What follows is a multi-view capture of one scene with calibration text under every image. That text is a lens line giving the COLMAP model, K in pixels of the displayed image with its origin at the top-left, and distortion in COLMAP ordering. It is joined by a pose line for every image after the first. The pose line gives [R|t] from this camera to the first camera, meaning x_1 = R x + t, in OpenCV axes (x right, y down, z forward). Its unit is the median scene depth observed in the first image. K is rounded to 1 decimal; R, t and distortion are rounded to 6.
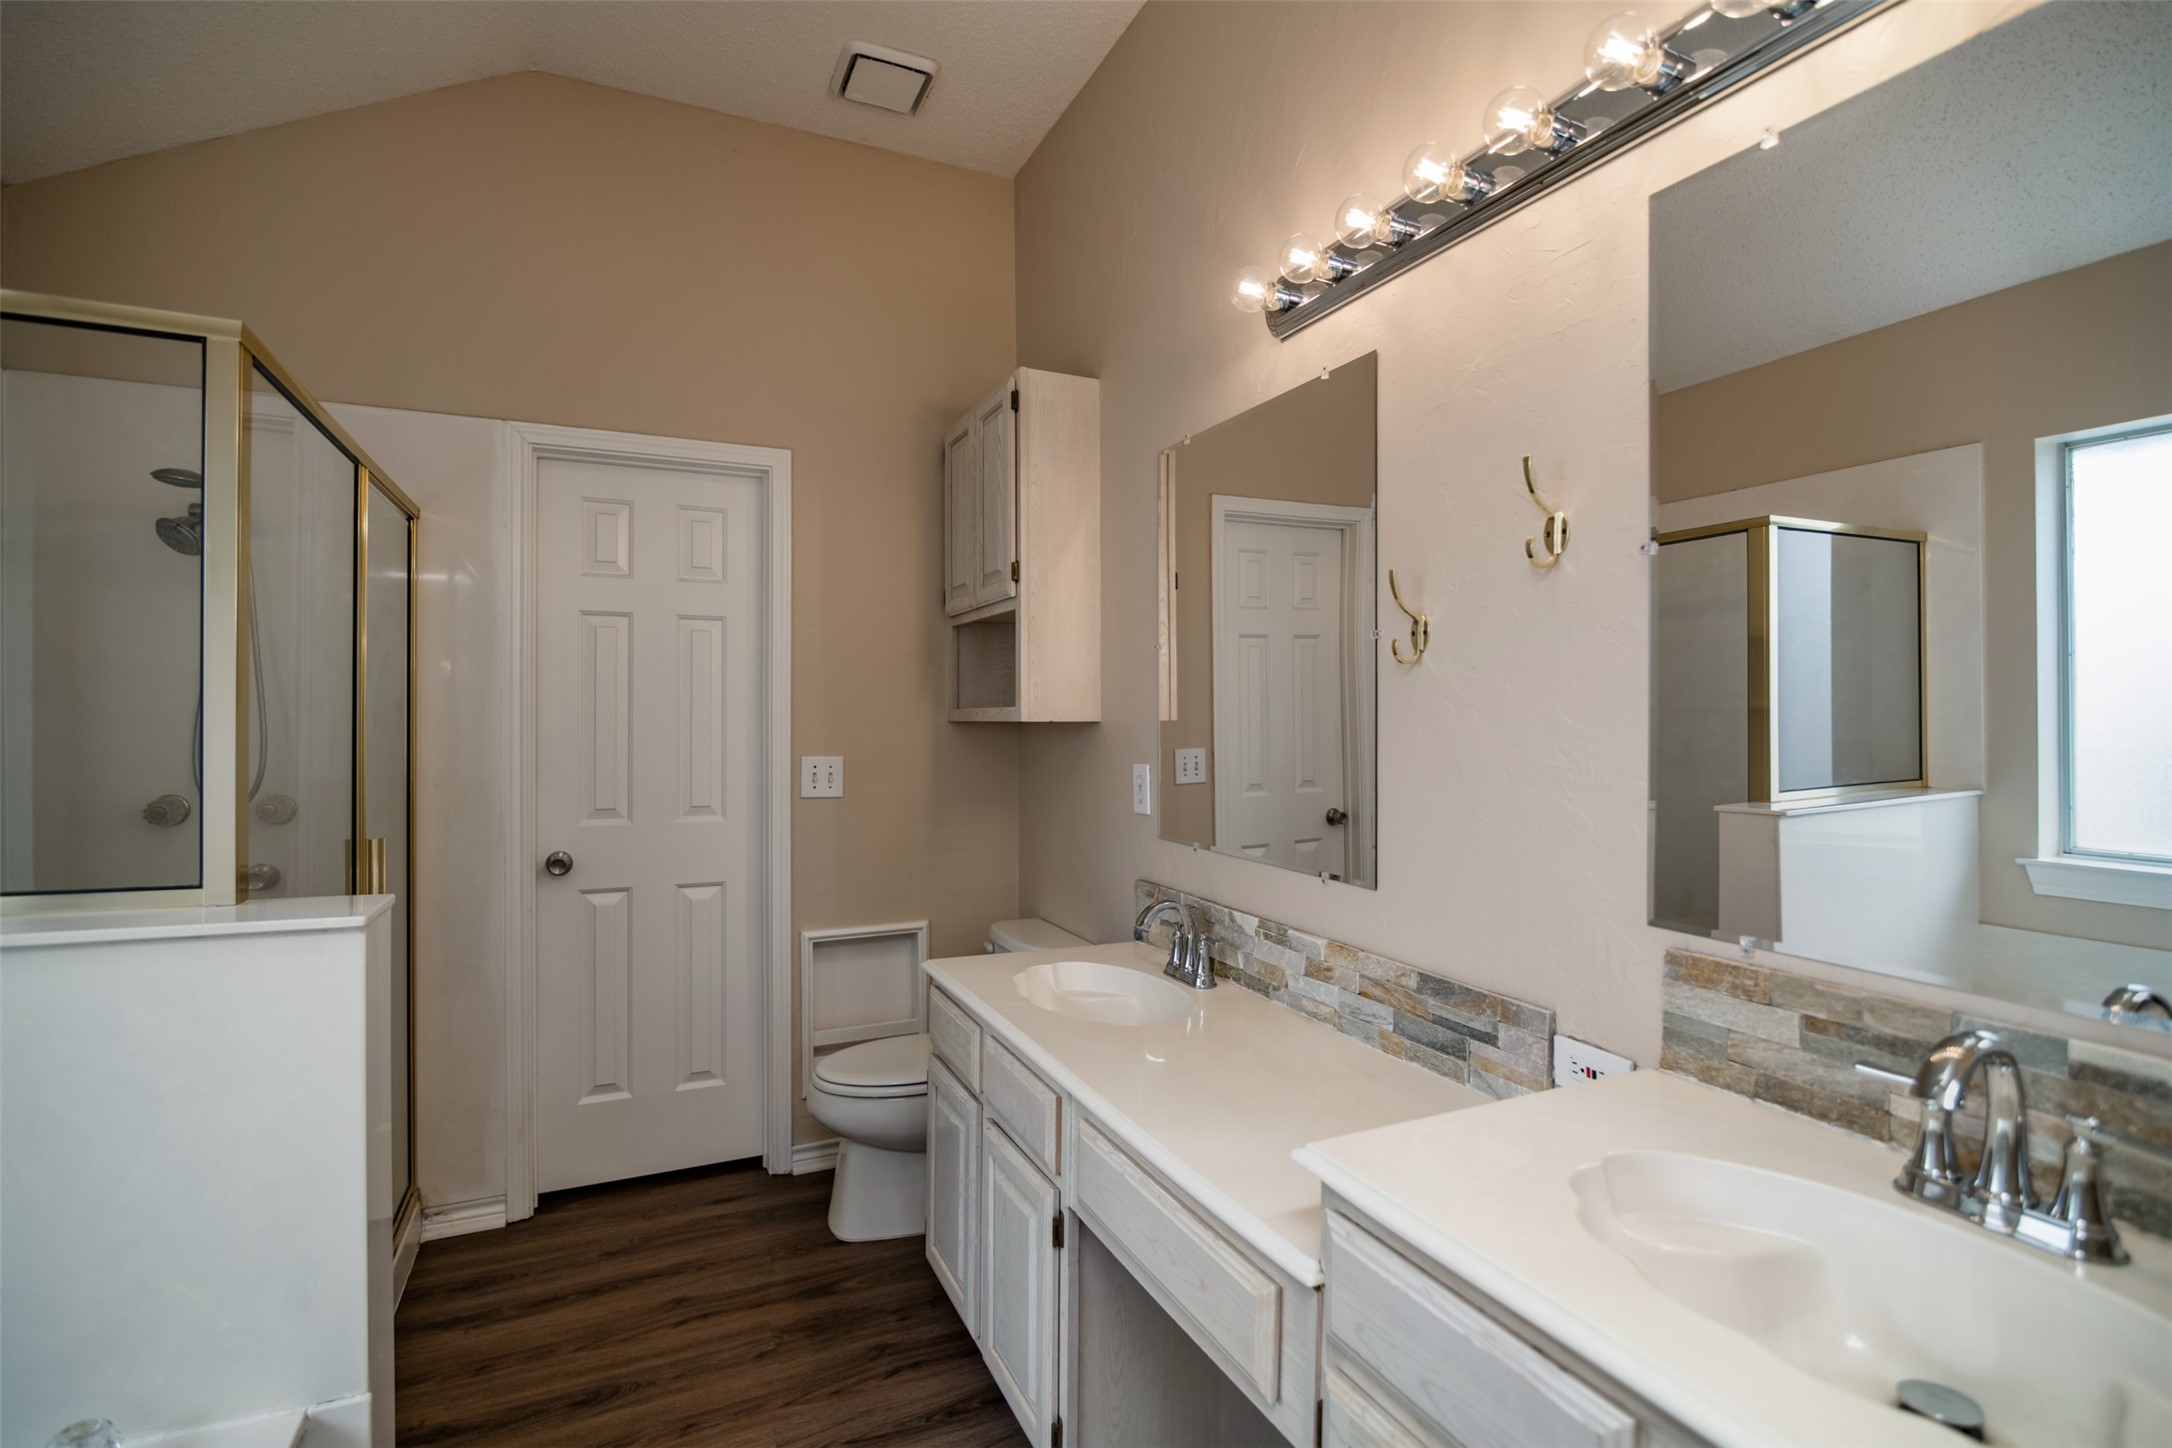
lens RADIAL K [[995.7, 0, 1105.8], [0, 995.7, 718.8], [0, 0, 1]] dist [0.001325, -0.000105]
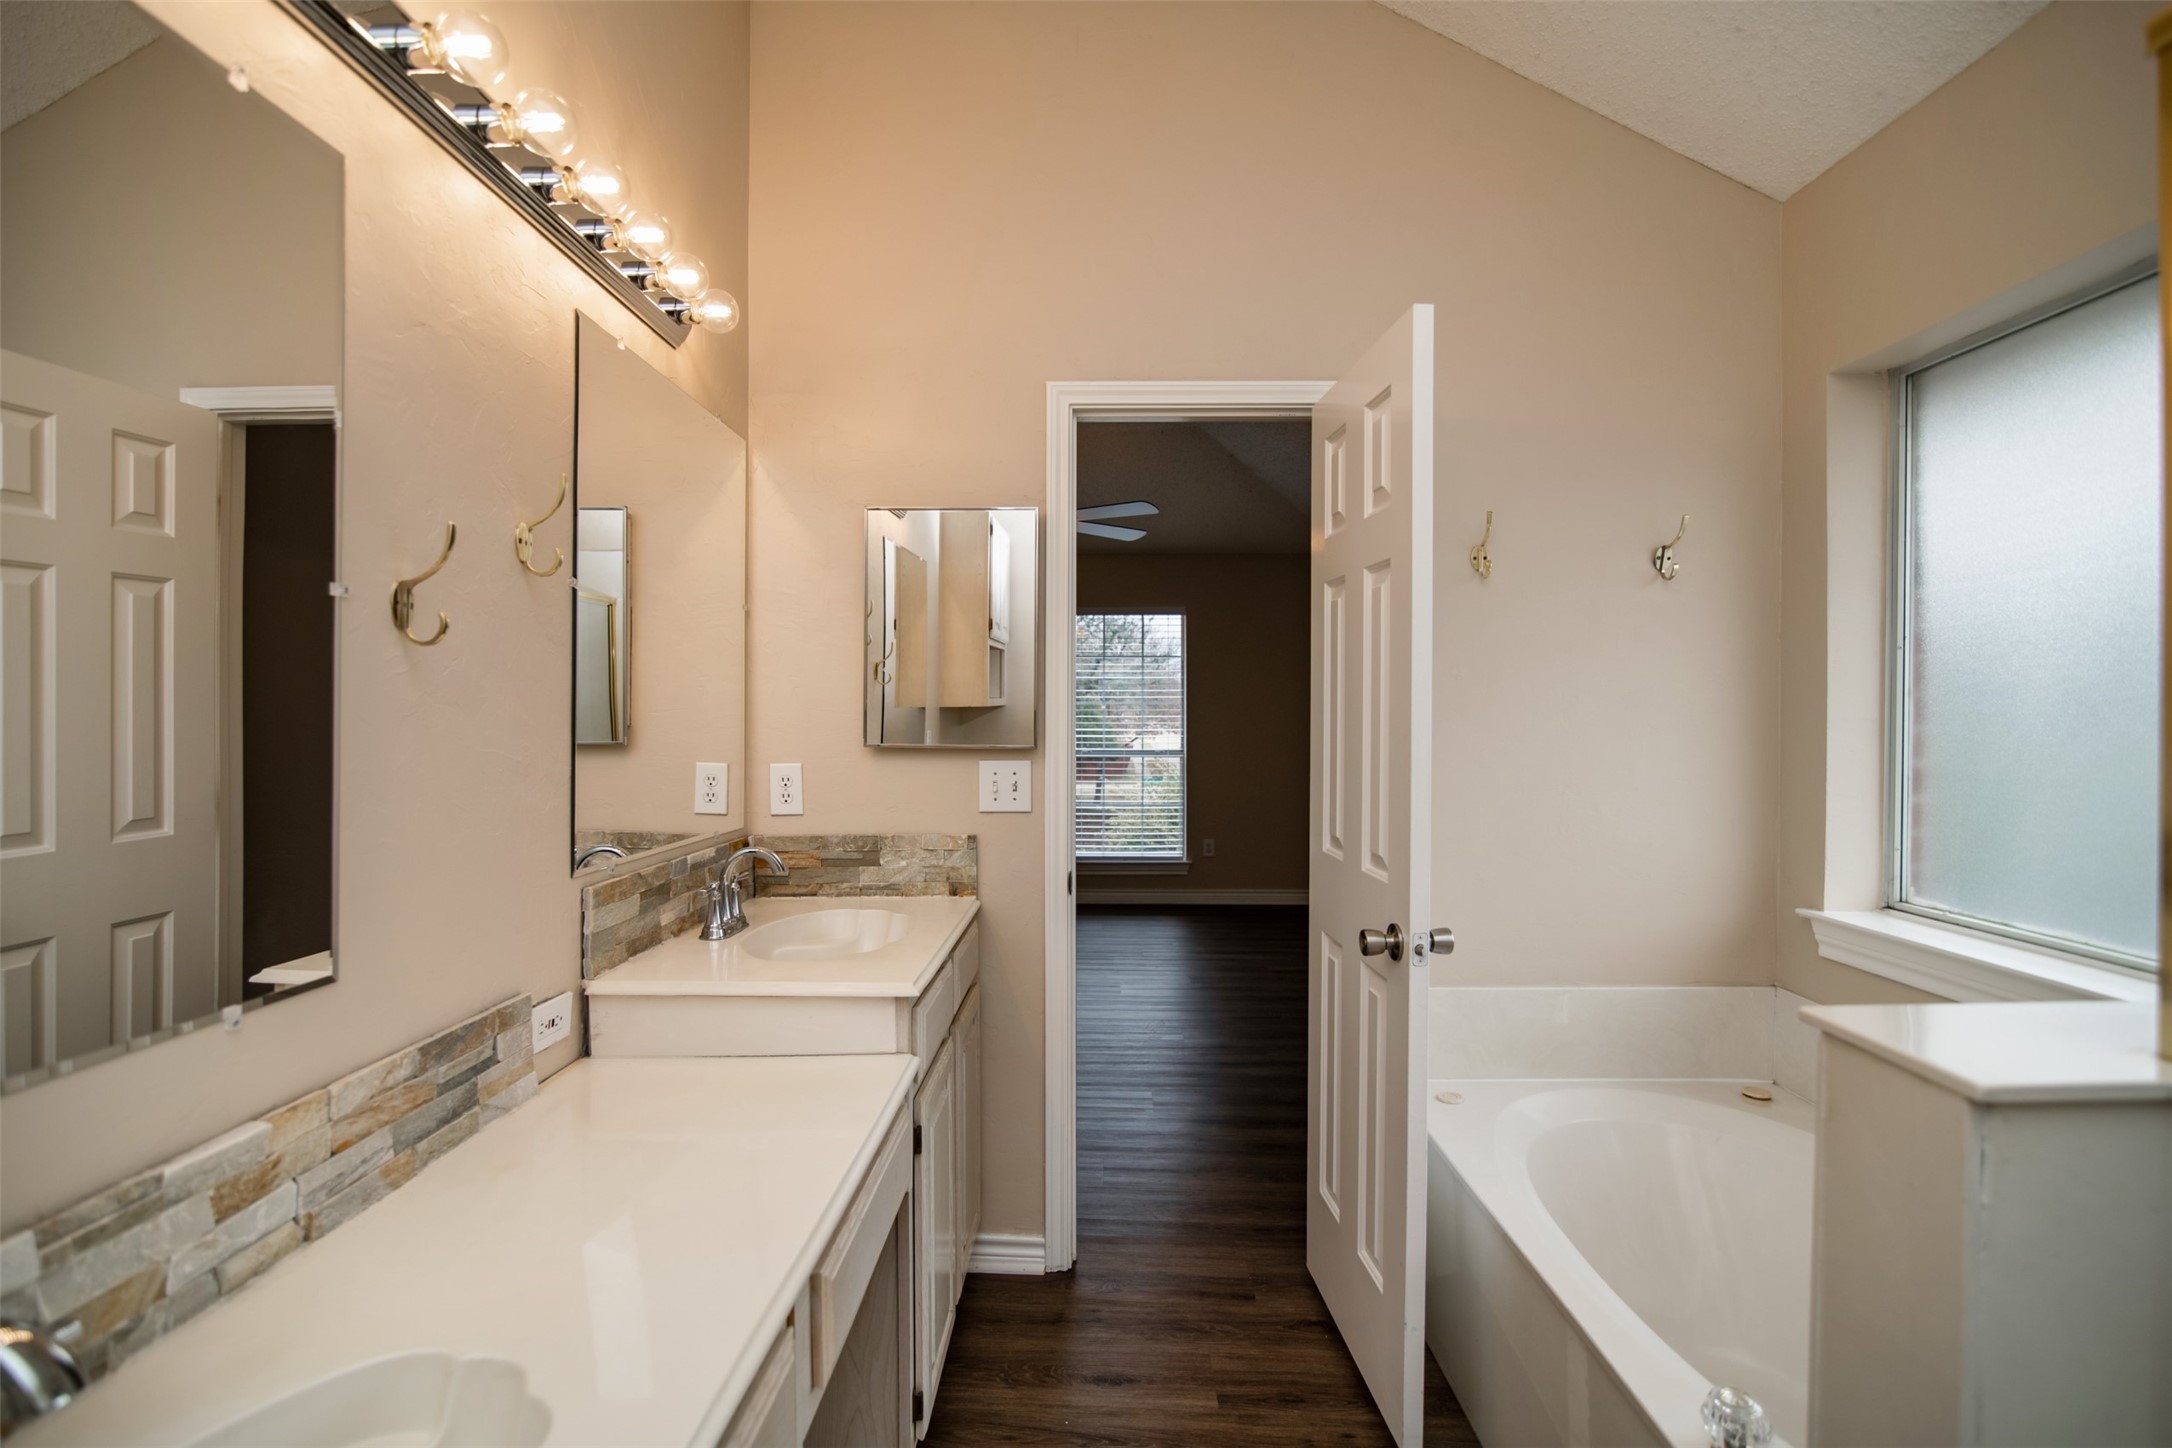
lens RADIAL K [[995.7, 0, 1092.6], [0, 995.7, 716.2], [0, 0, 1]] dist [0.001325, -0.000105]
pose [[-0.890986, -0.001539, 0.454028, -0.532819], [0.000626, 0.999989, 0.004617, -0.007876], [-0.454030, 0.004398, -0.890976, 1.533678]]
